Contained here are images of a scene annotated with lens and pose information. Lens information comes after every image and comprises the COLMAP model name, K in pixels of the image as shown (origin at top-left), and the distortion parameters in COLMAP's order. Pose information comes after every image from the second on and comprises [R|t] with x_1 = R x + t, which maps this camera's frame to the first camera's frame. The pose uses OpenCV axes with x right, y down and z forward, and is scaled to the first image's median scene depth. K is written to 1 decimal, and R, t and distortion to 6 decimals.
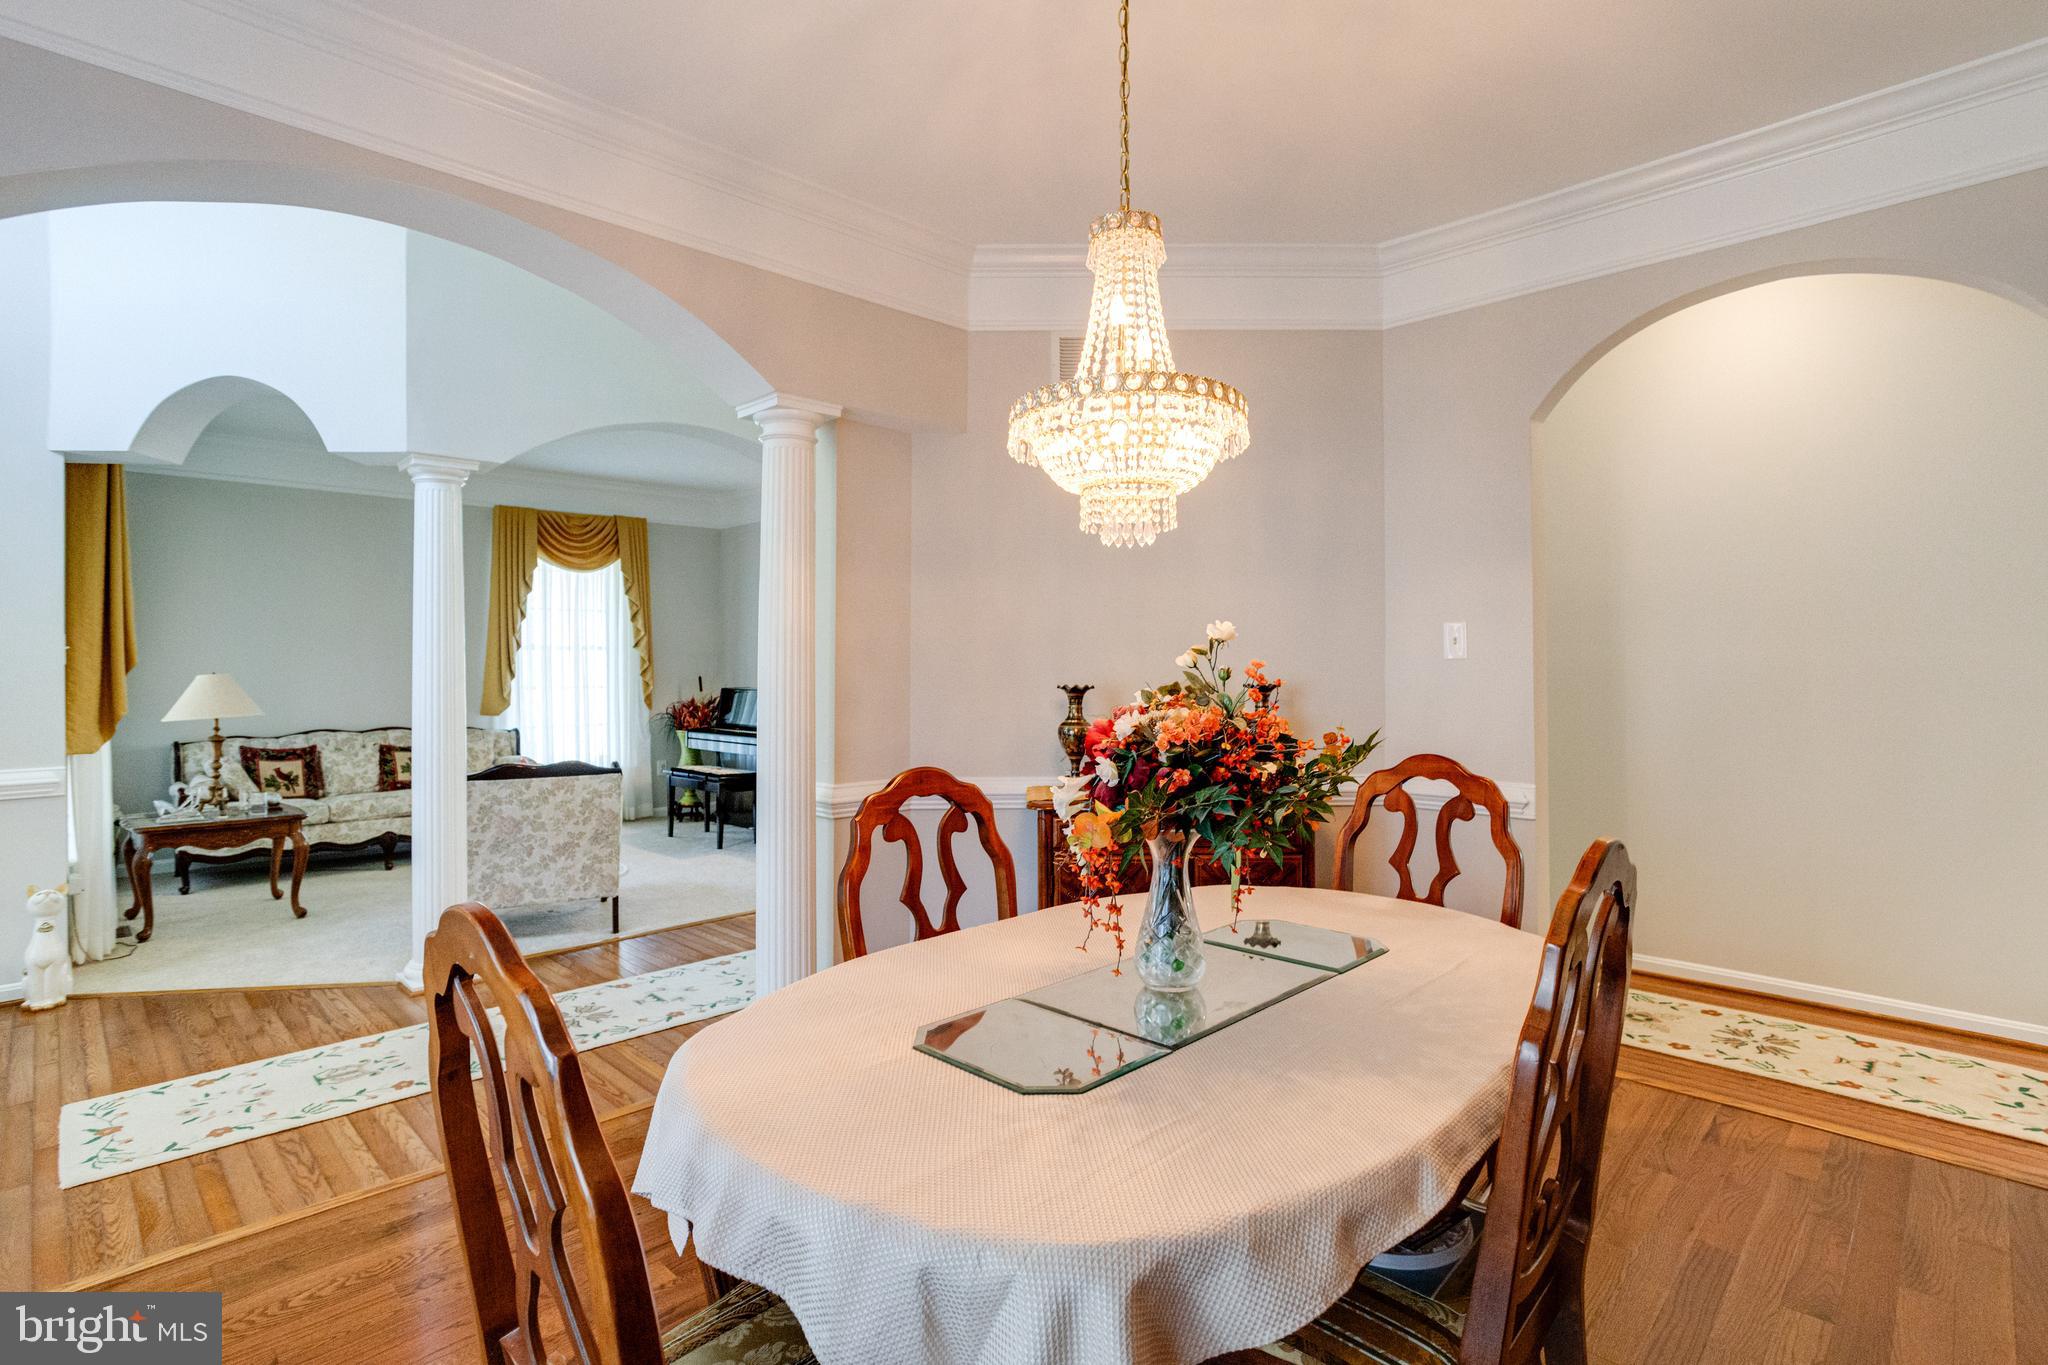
lens RADIAL K [[1006.5, 0, 1019.5], [0, 1006.5, 671.3], [0, 0, 1]] dist [-0.043564, 0.024788]
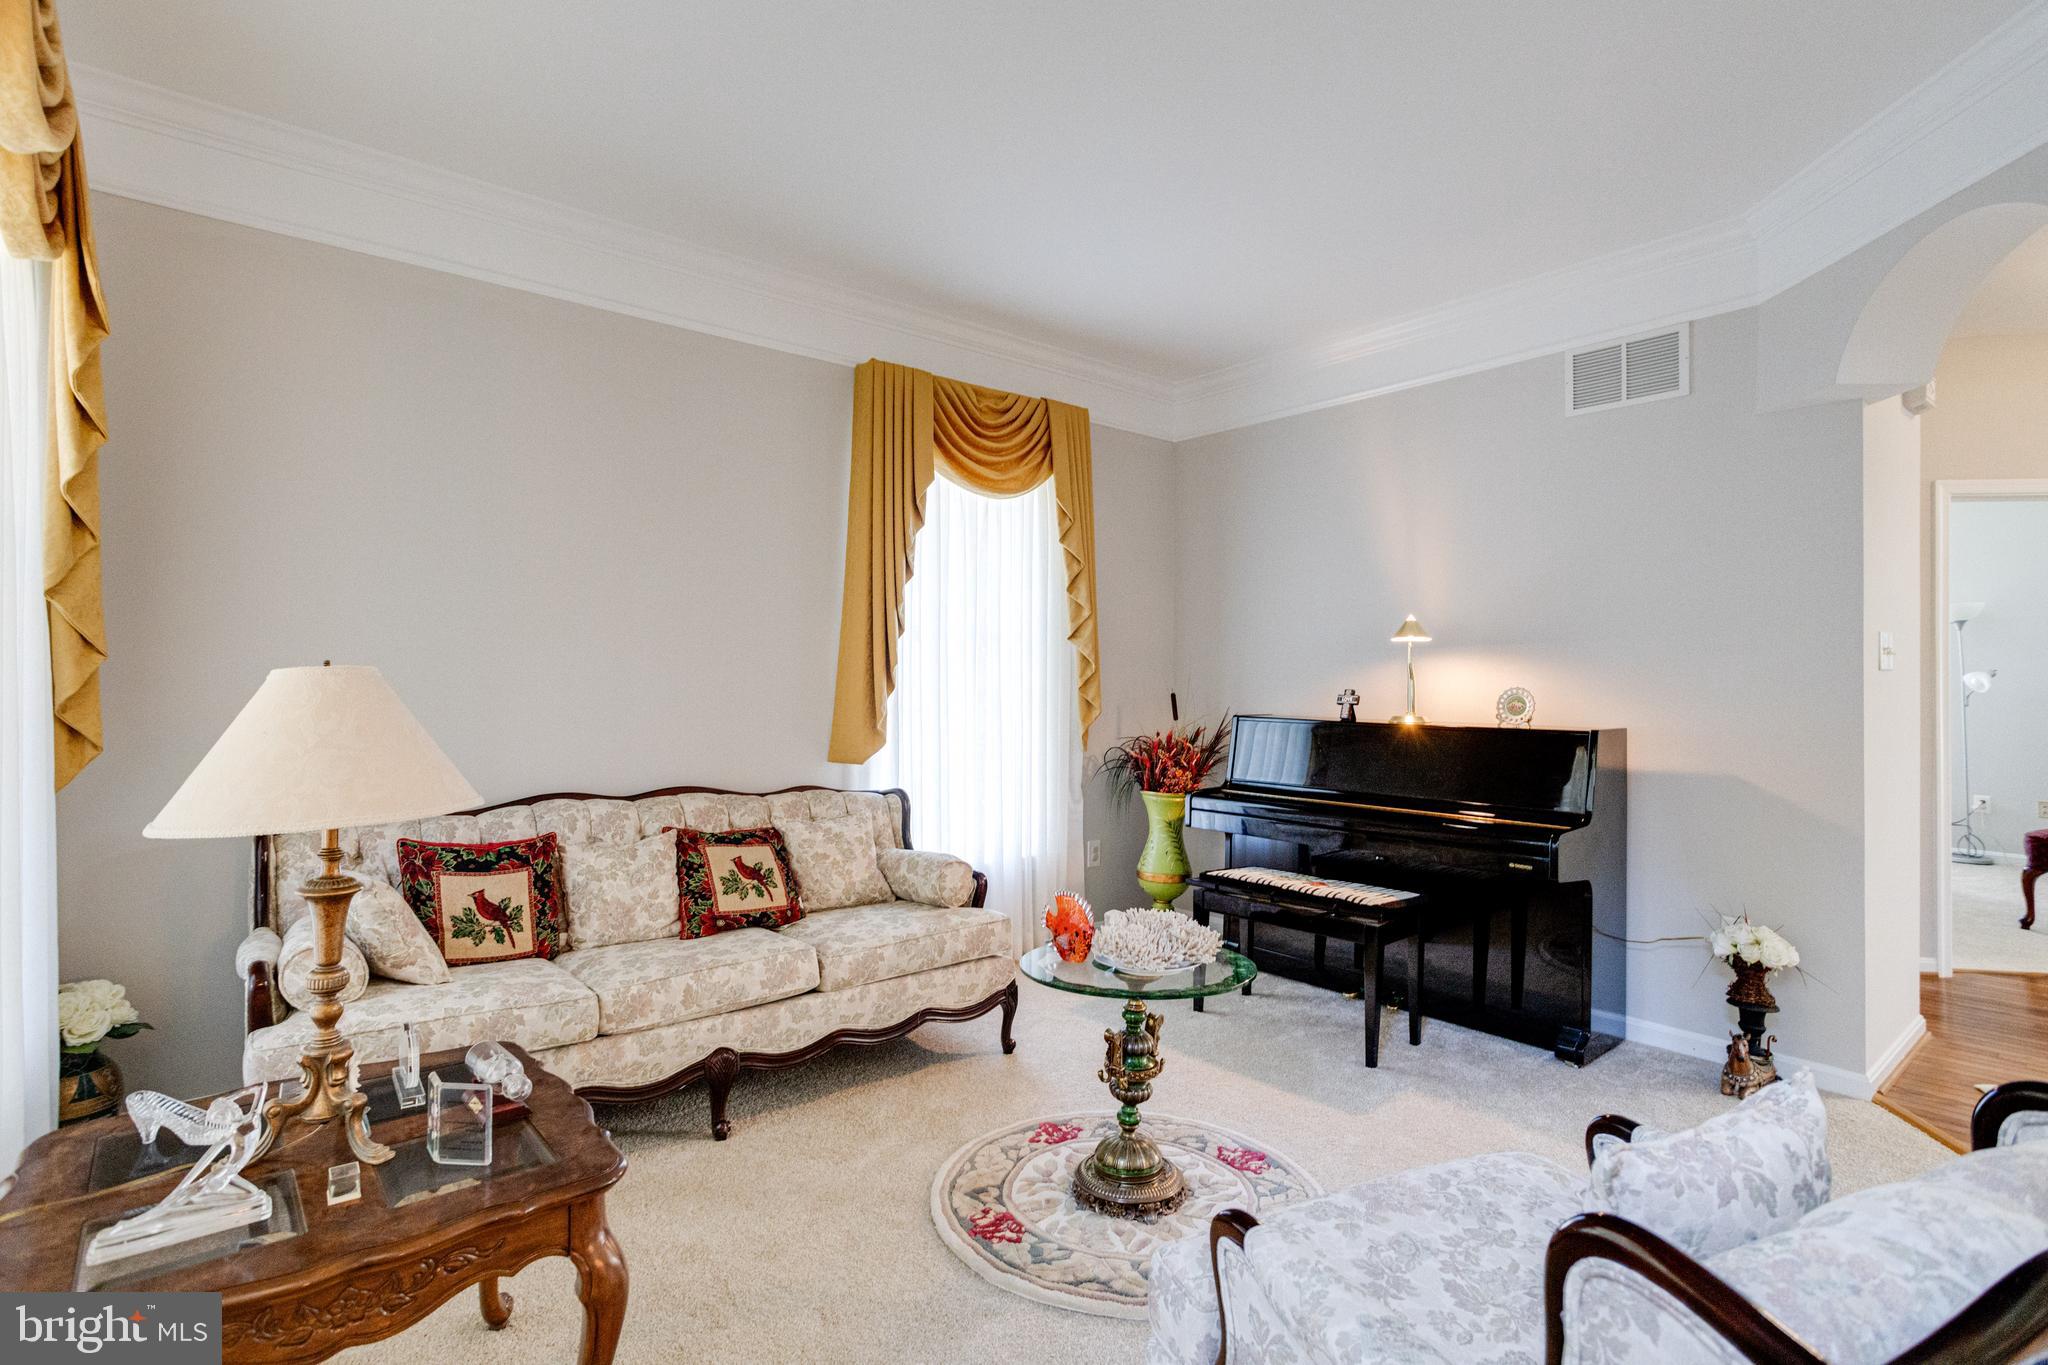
lens RADIAL K [[1006.5, 0, 1019.5], [0, 1006.5, 671.3], [0, 0, 1]] dist [-0.043564, 0.024788]
pose [[0.994454, 0.012481, -0.104433, -0.456017], [-0.014347, 0.999750, -0.017138, 0.005254], [0.104193, 0.018542, 0.994384, 0.572567]]
